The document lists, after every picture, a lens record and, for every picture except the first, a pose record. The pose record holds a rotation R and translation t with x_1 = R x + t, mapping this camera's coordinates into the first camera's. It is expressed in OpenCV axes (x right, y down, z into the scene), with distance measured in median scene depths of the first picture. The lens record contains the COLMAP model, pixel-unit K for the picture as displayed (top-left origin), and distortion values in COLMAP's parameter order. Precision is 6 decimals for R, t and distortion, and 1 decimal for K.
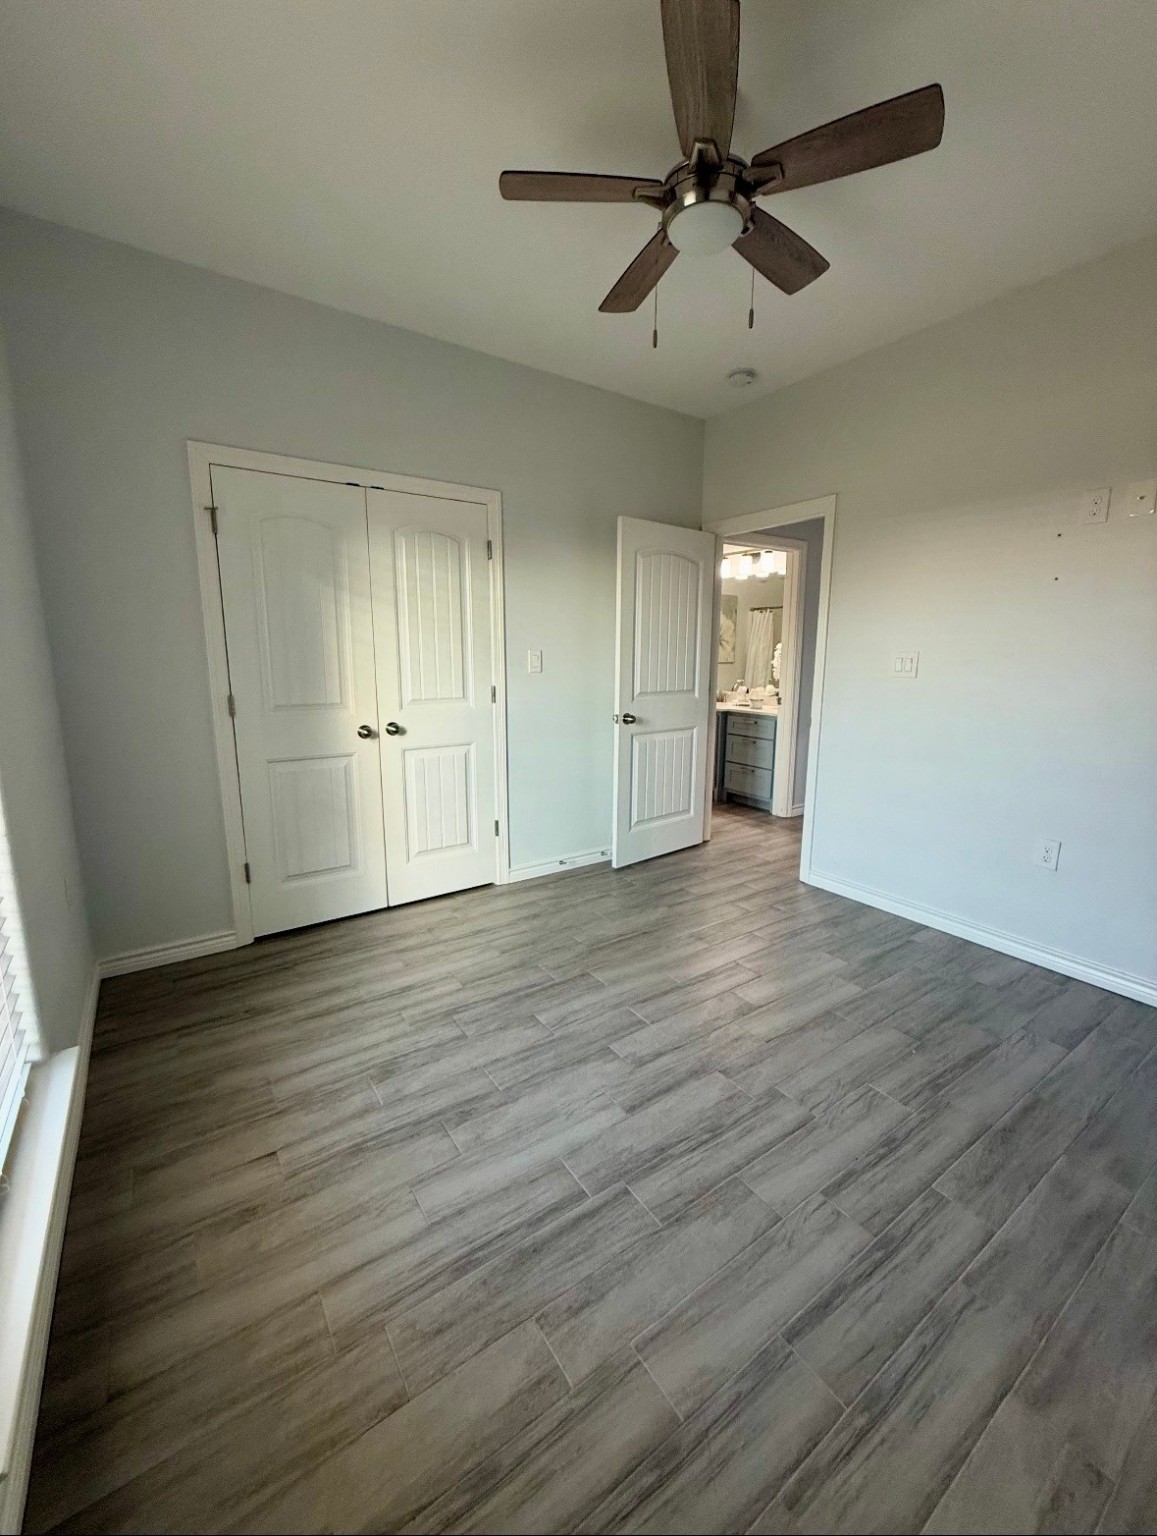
lens RADIAL K [[615.3, 0, 576.8], [0, 615.3, 764.1], [0, 0, 1]] dist [0.000062, -0.000020]
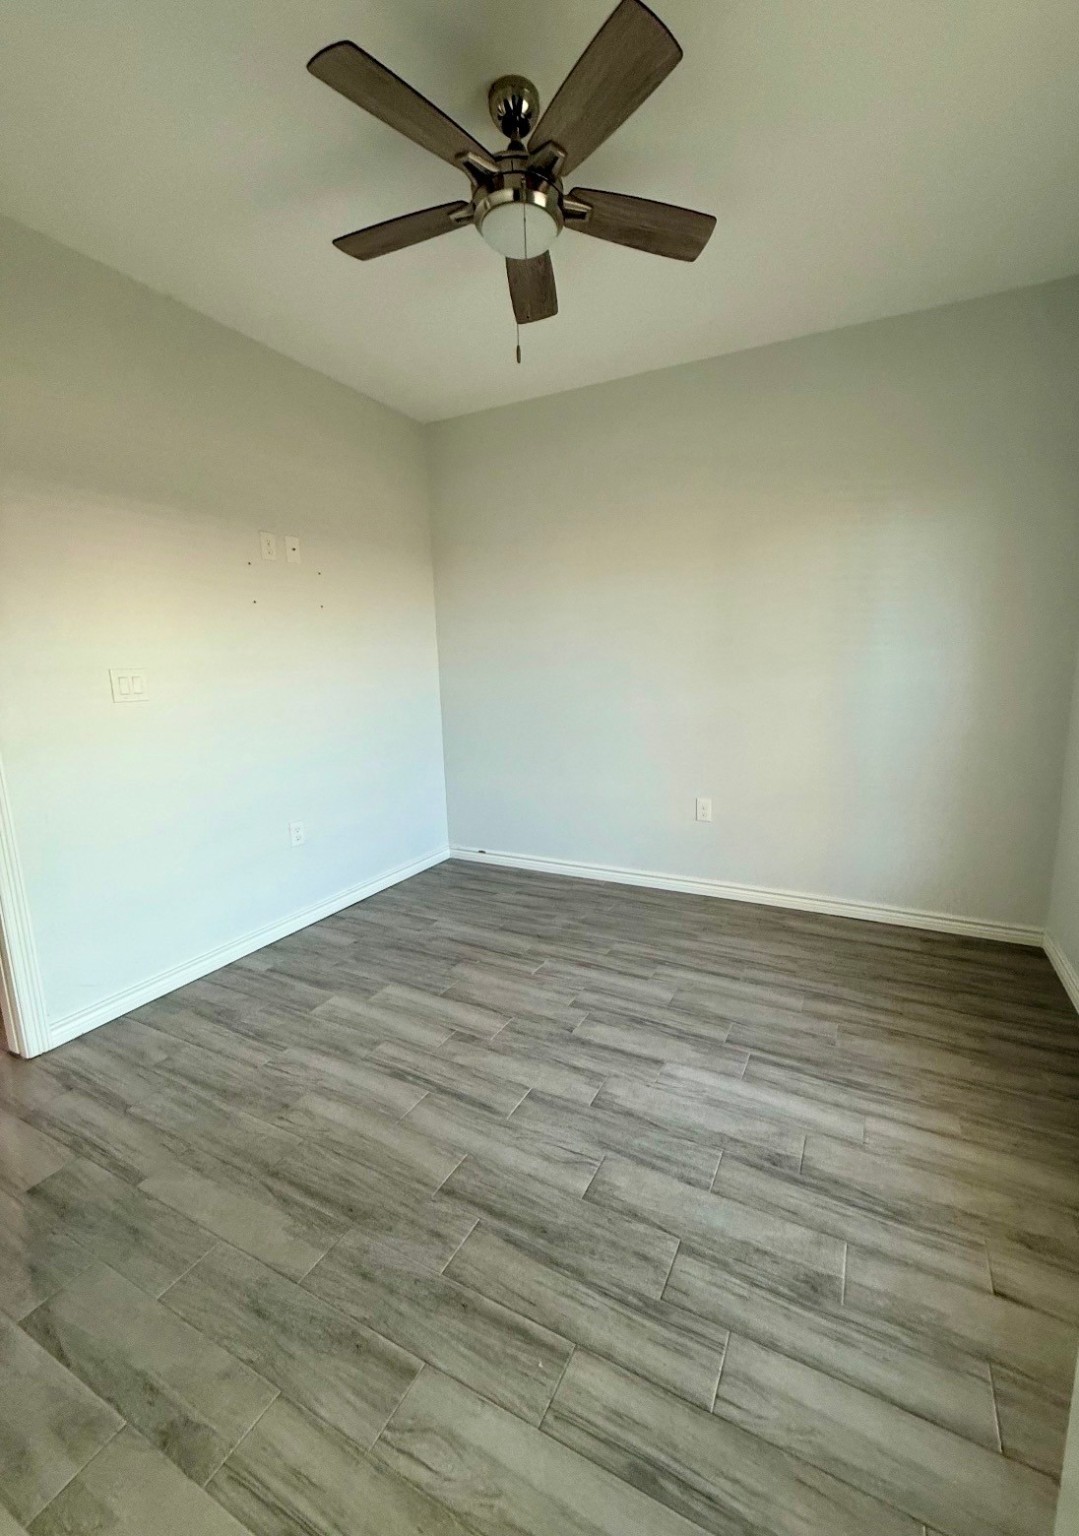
lens RADIAL K [[631.2, 0, 539.6], [0, 631.2, 768.7], [0, 0, 1]] dist [-0.004411, -0.000560]
pose [[-0.473218, -0.146669, 0.868650, -0.755400], [0.175719, 0.950513, 0.256219, -0.308055], [-0.863242, 0.273886, -0.424027, 1.541276]]
